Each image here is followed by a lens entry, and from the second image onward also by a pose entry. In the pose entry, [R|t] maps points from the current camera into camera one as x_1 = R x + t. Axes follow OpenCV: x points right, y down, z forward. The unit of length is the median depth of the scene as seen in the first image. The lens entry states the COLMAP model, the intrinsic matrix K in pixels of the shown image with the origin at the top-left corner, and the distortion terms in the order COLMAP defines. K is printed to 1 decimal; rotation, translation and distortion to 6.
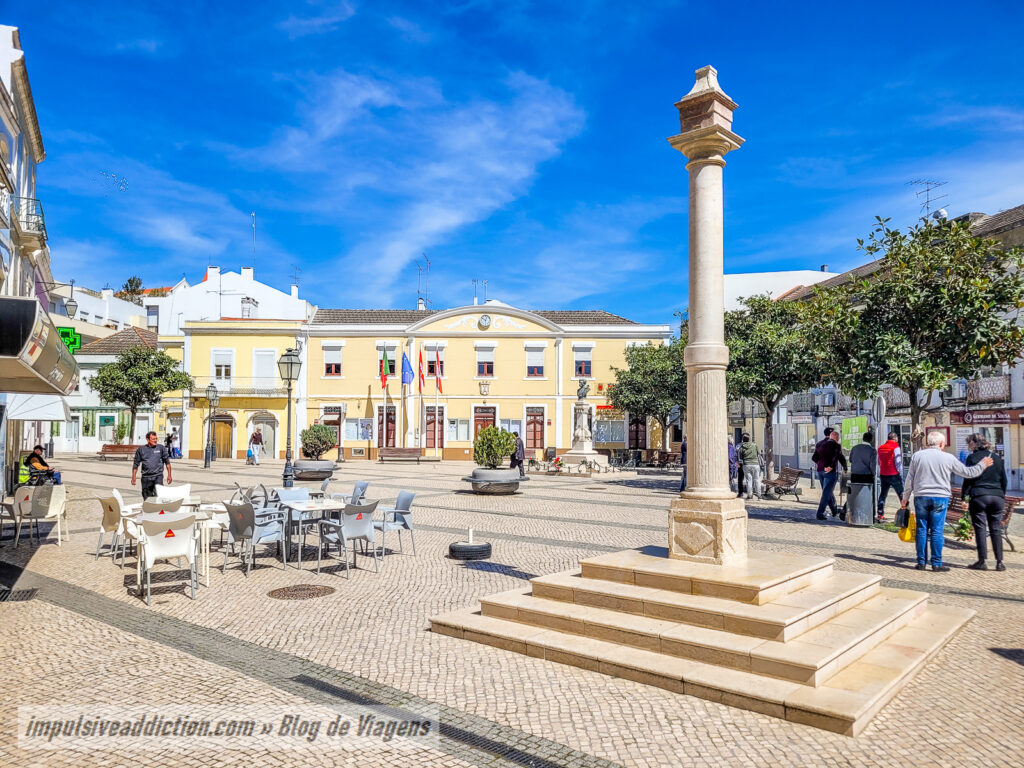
lens RADIAL K [[779.2, 0, 513.7], [0, 779.2, 388.5], [0, 0, 1]] dist [0.043451, -0.030687]
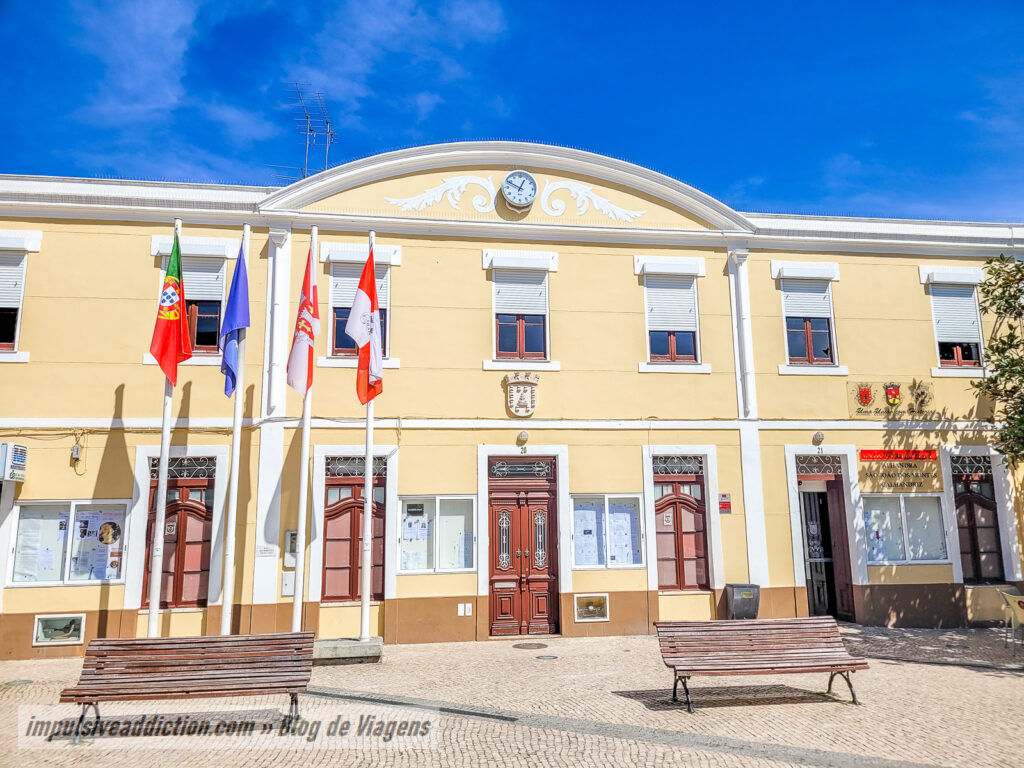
lens RADIAL K [[779.2, 0, 510.9], [0, 779.2, 387.0], [0, 0, 1]] dist [0.043451, -0.030687]
pose [[0.977488, 0.016443, 0.210349, -0.106773], [0.012858, 0.990463, -0.137176, 0.038724], [-0.210599, 0.136792, 0.967955, 0.699751]]
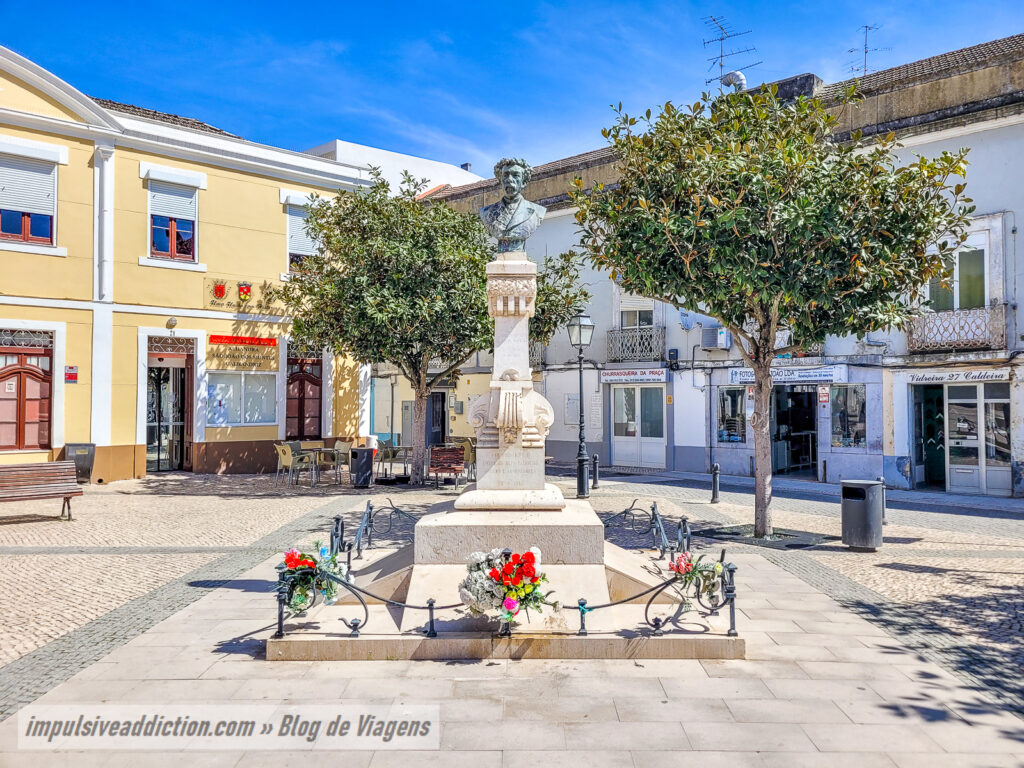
lens RADIAL K [[779.2, 0, 540.7], [0, 779.2, 389.0], [0, 0, 1]] dist [0.043451, -0.030687]
pose [[0.716086, 0.005271, 0.697993, -0.052991], [-0.031596, 0.999191, 0.024870, 0.033960], [-0.697297, -0.039863, 0.715673, 0.584960]]
